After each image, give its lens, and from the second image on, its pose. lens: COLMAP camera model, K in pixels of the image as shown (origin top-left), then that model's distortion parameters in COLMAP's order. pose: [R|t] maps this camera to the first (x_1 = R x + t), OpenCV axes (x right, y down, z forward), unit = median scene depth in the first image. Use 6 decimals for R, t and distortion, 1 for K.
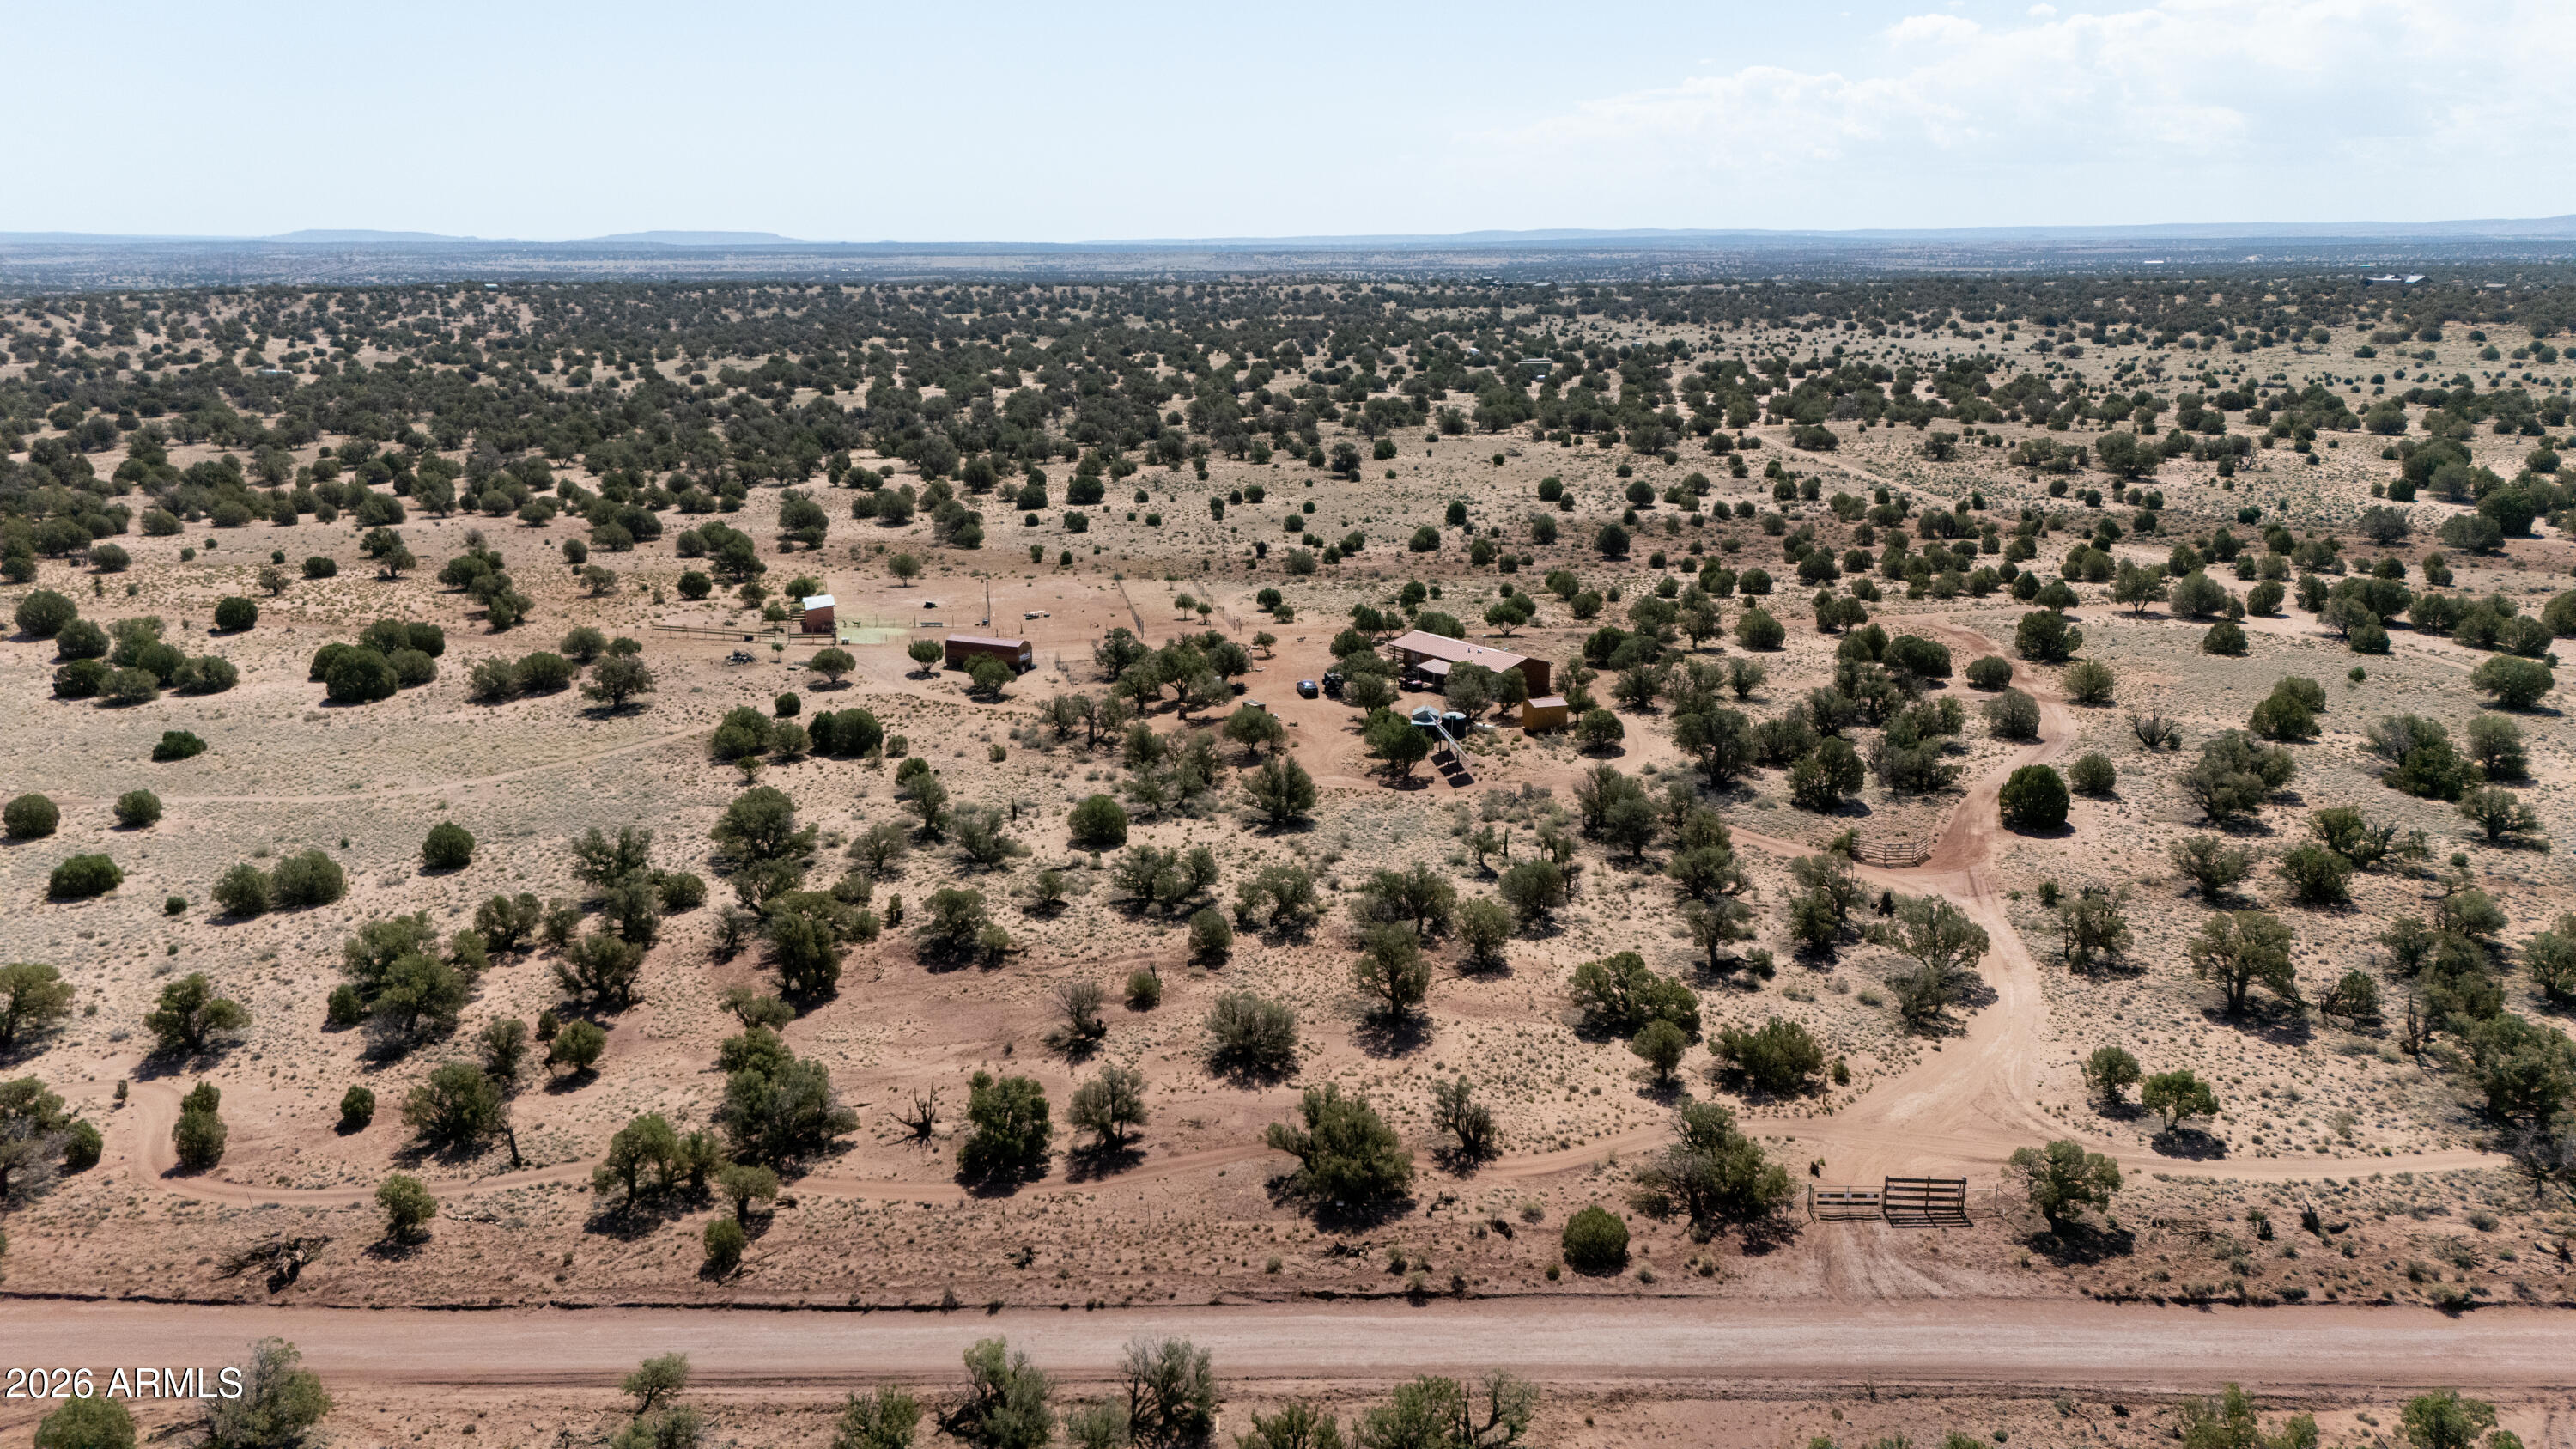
lens RADIAL K [[1899.3, 0, 1290.2], [0, 1899.3, 734.3], [0, 0, 1]] dist [0.059679, -0.028142]
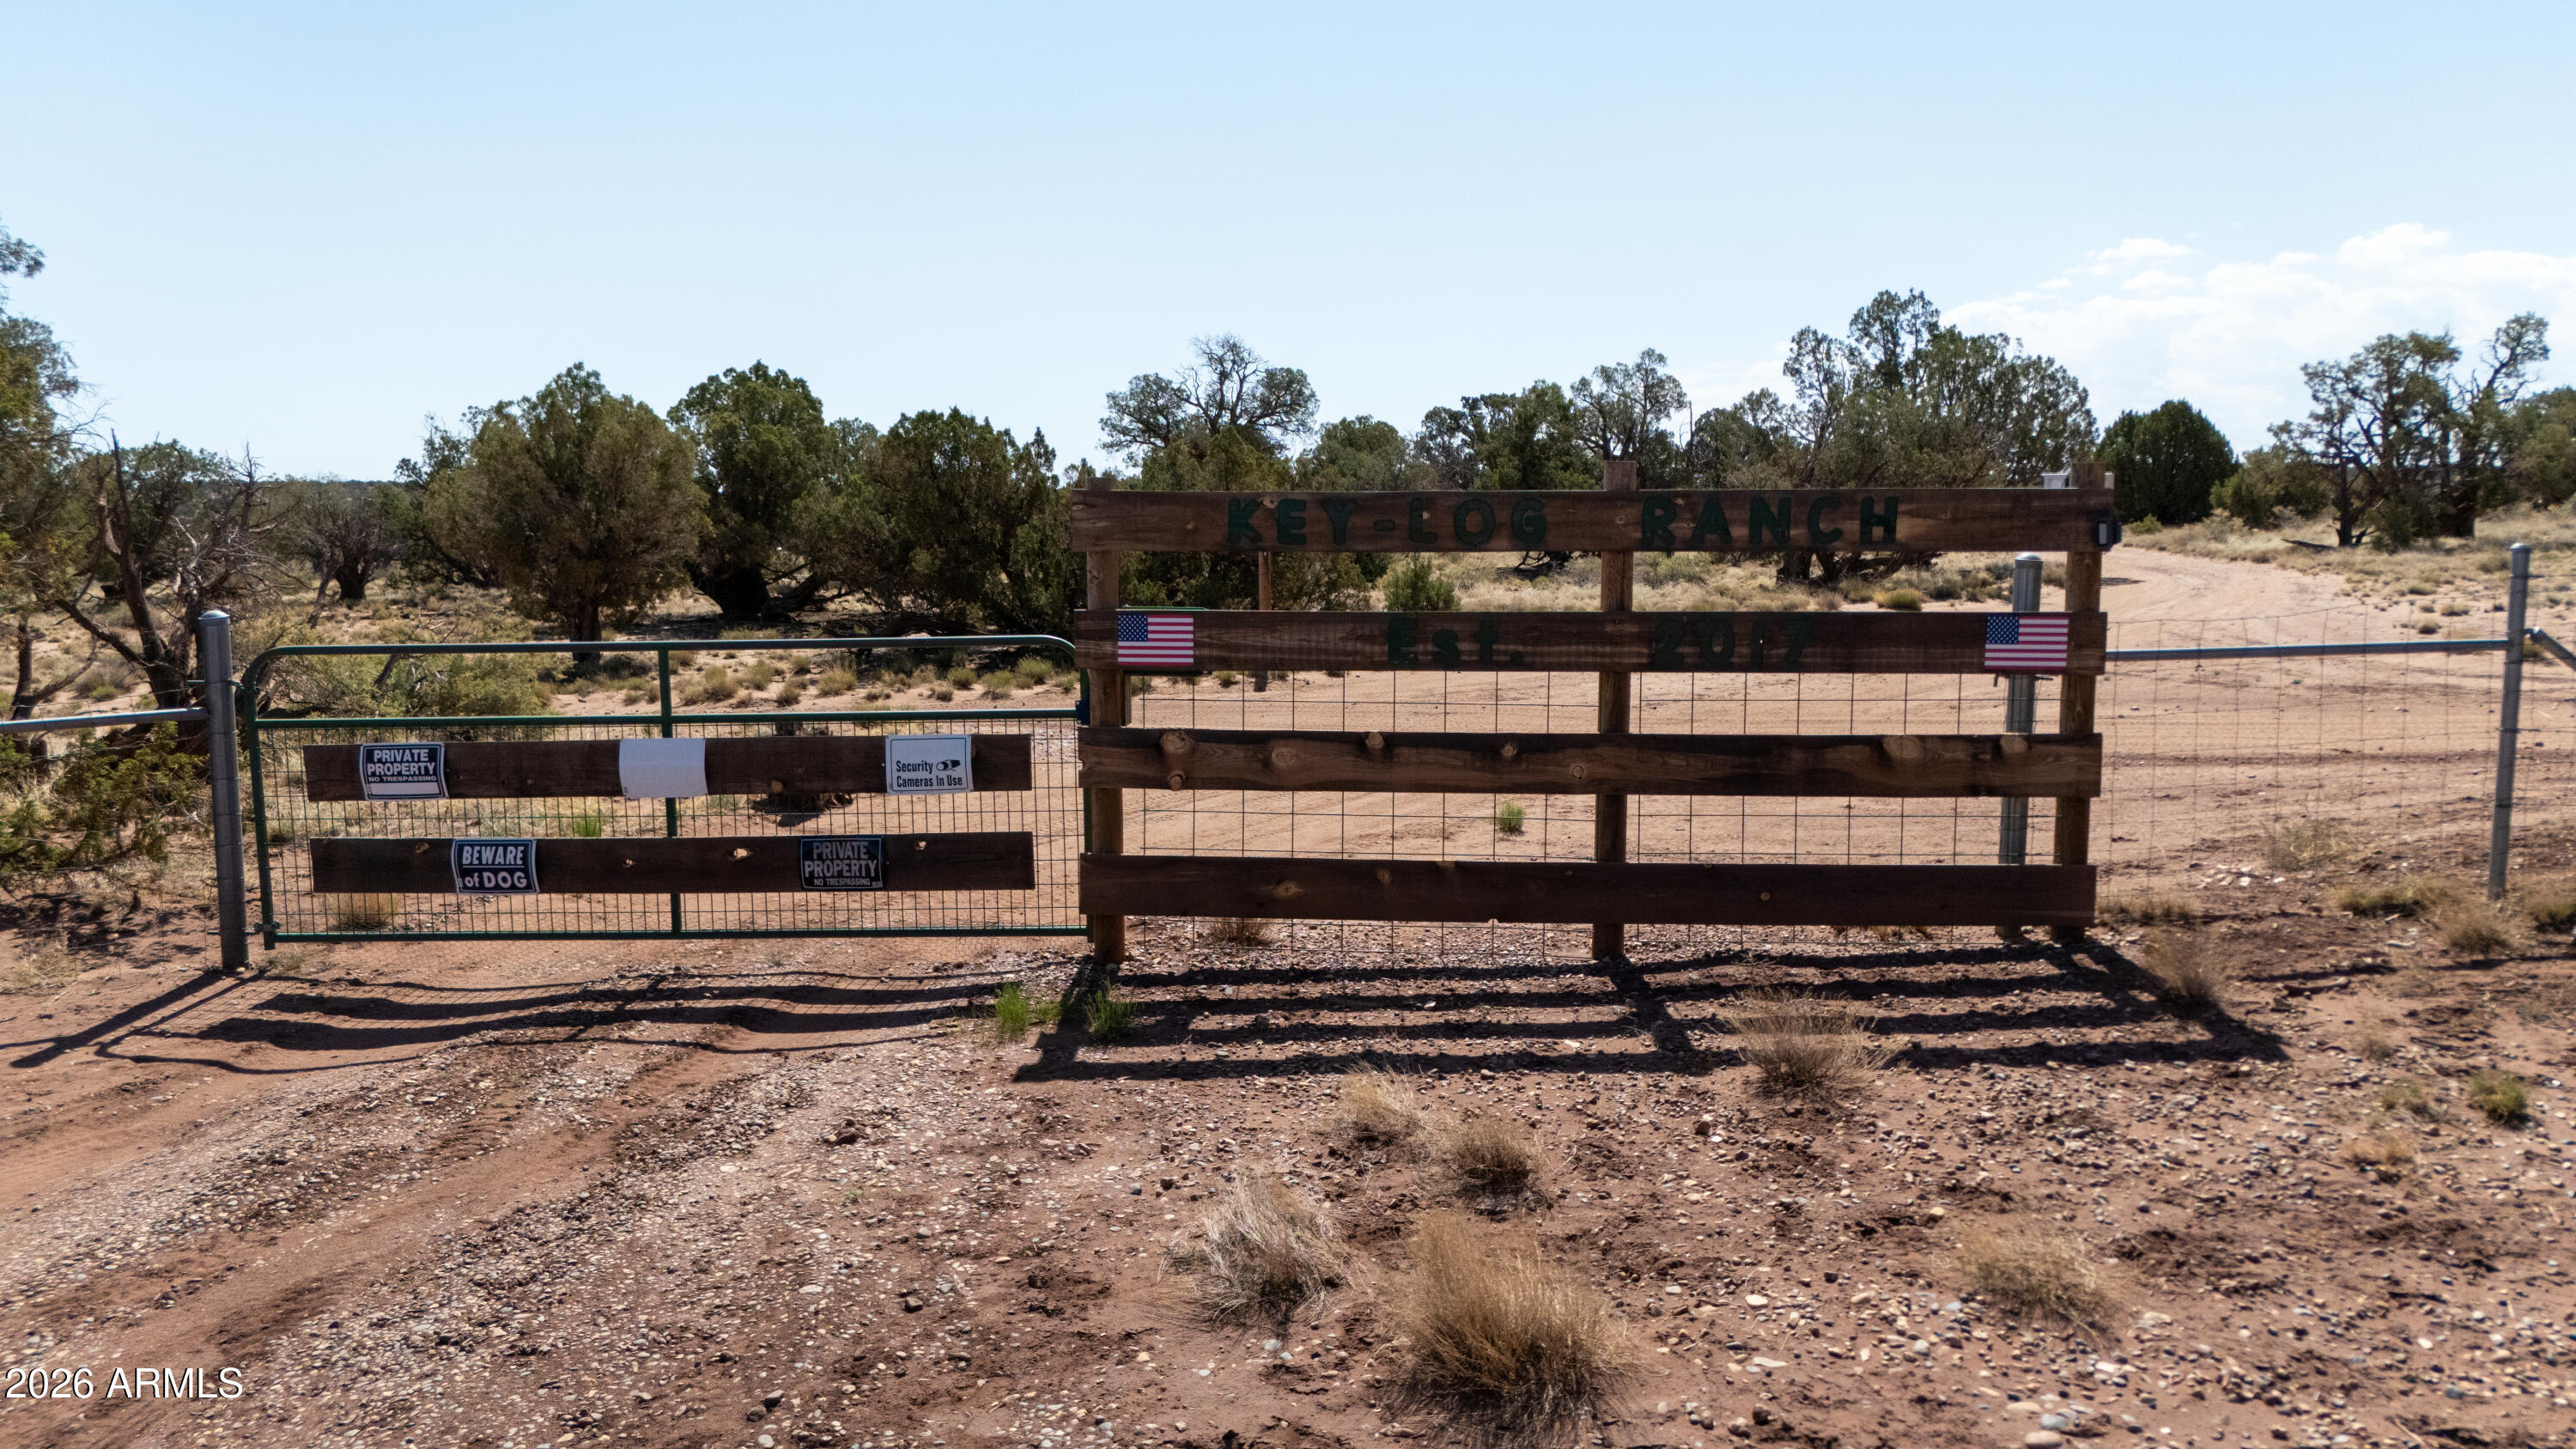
lens RADIAL K [[1899.3, 0, 1290.9], [0, 1899.3, 724.0], [0, 0, 1]] dist [0.059679, -0.028142]
pose [[0.999721, 0.002953, -0.023432, 0.324287], [-0.006186, 0.990259, -0.139103, 0.253769], [0.022792, 0.139209, 0.990001, 0.931545]]
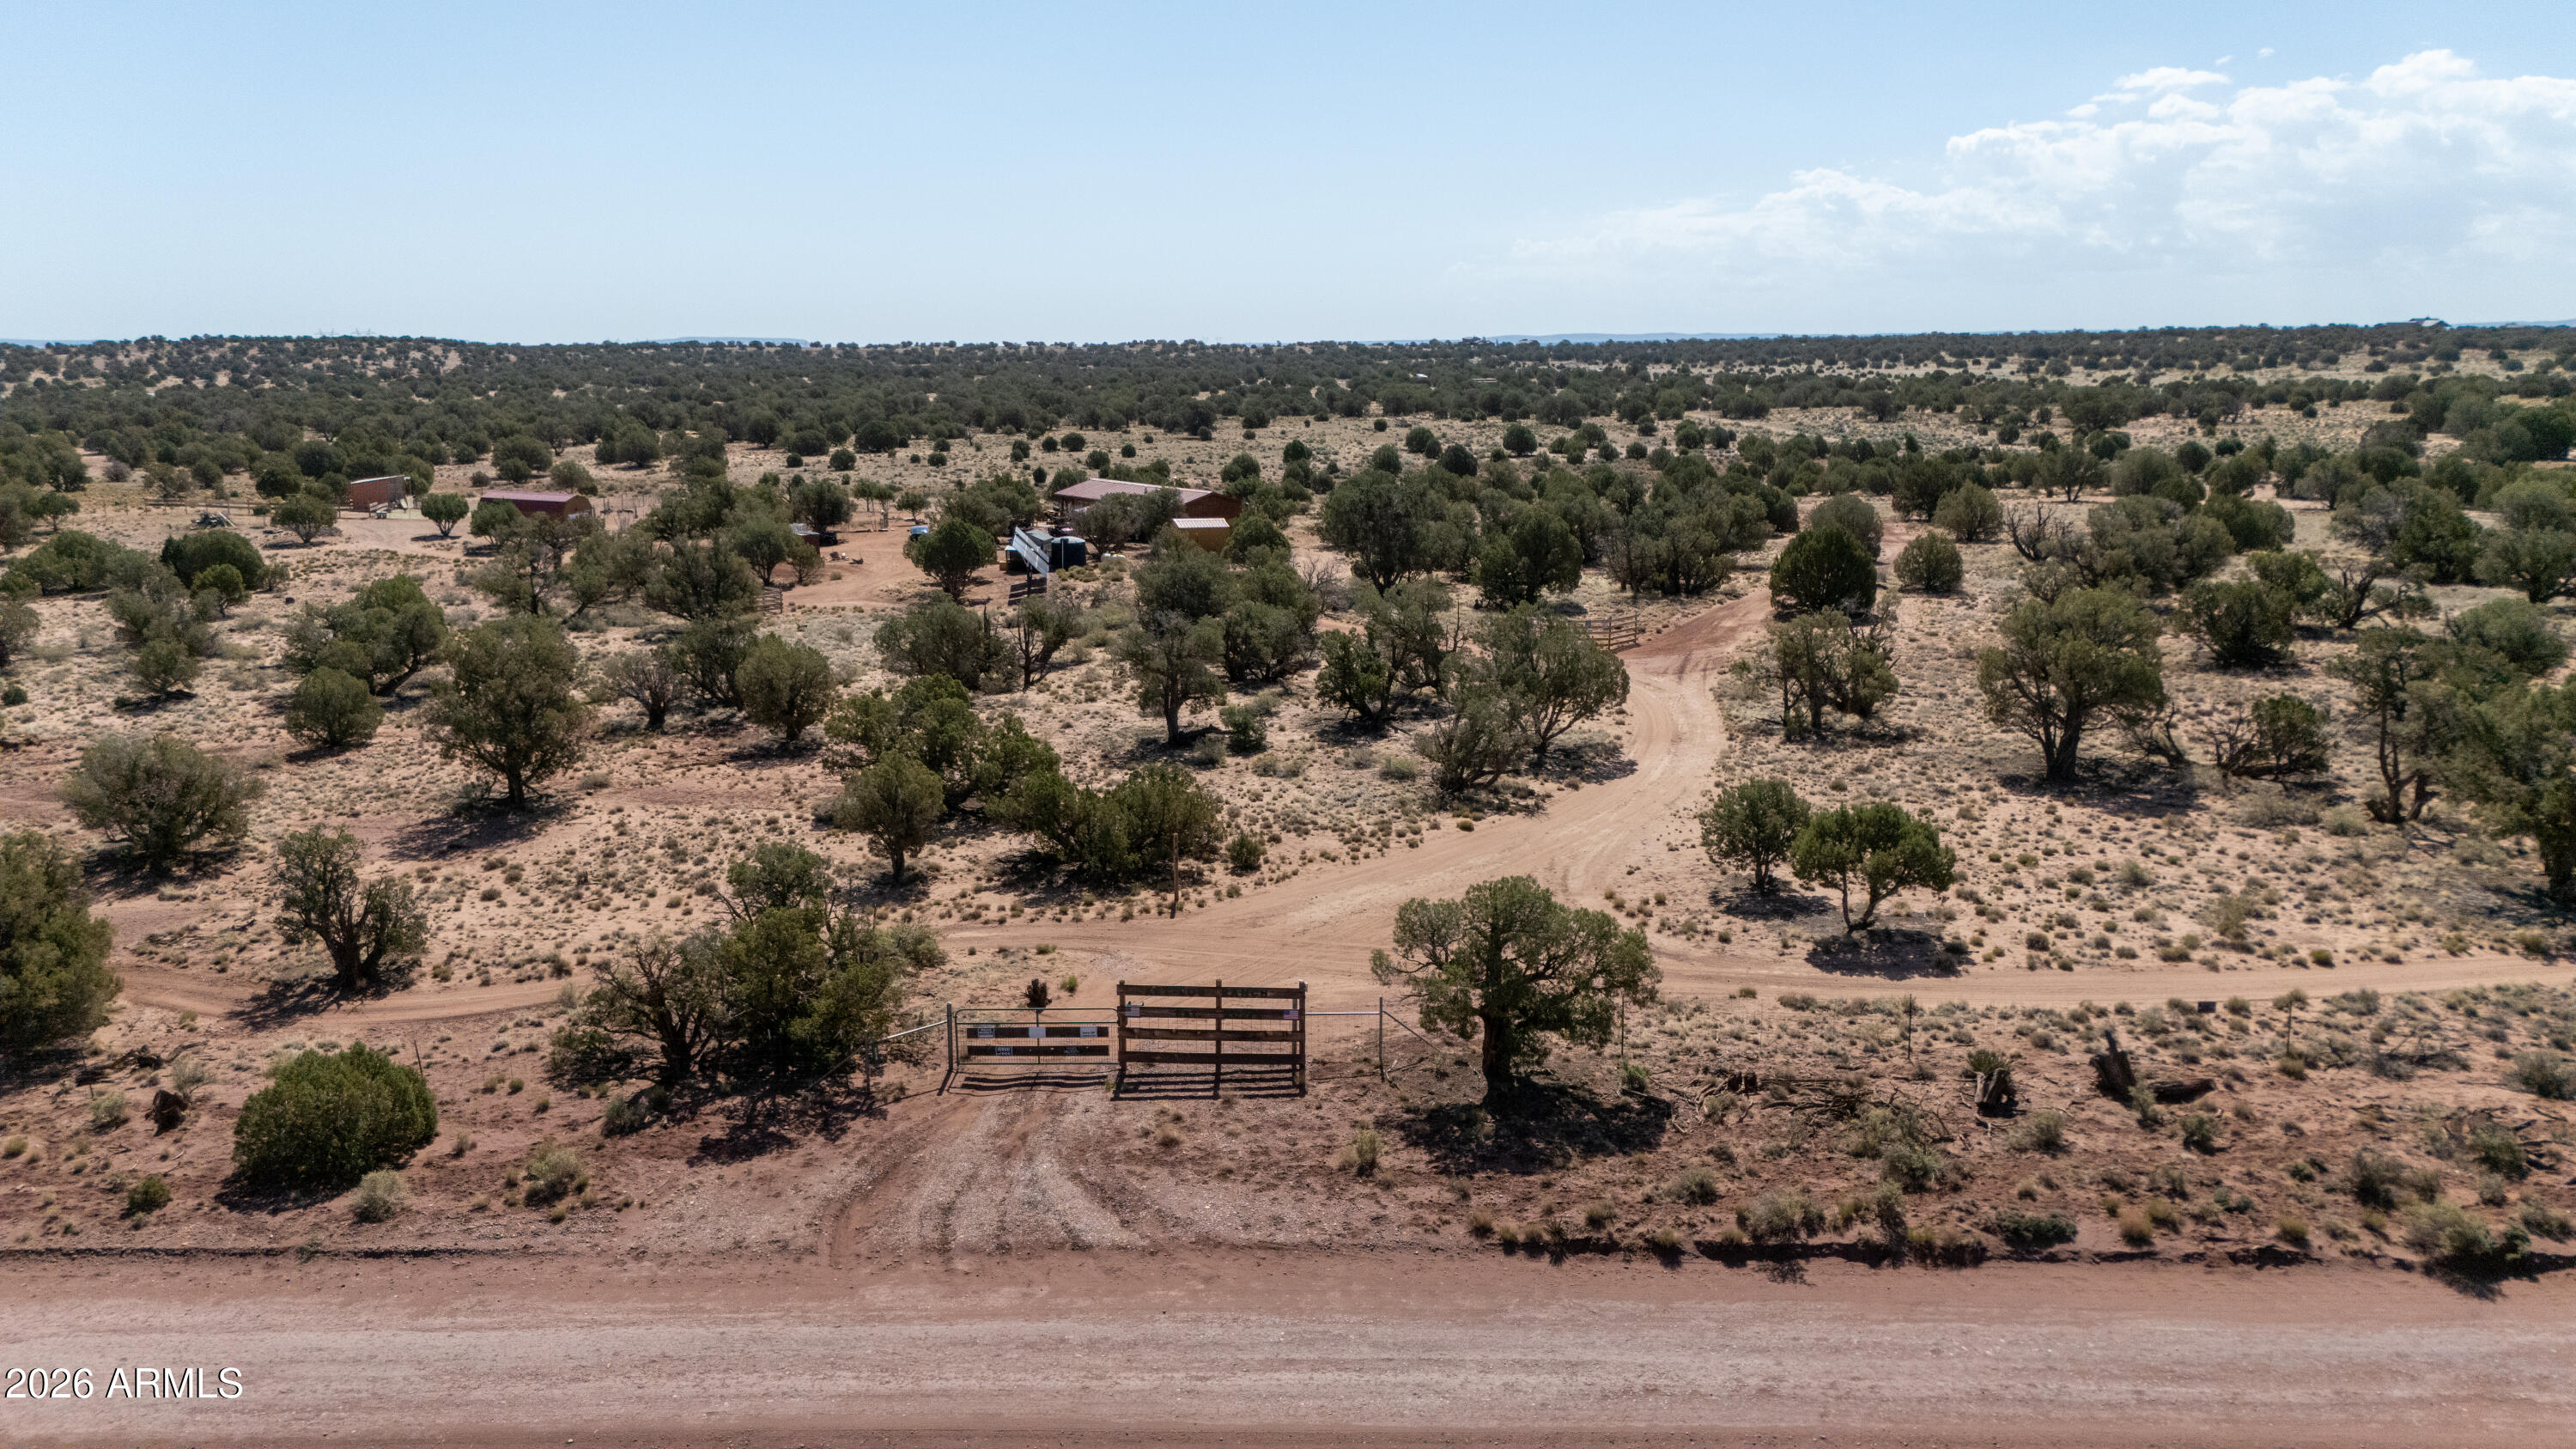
lens RADIAL K [[1899.3, 0, 1285.2], [0, 1899.3, 713.7], [0, 0, 1]] dist [0.059679, -0.028142]
pose [[0.999886, 0.001894, -0.014993, 0.356730], [-0.002857, 0.997915, -0.064473, 0.200555], [0.014840, 0.064508, 0.997807, 0.586278]]
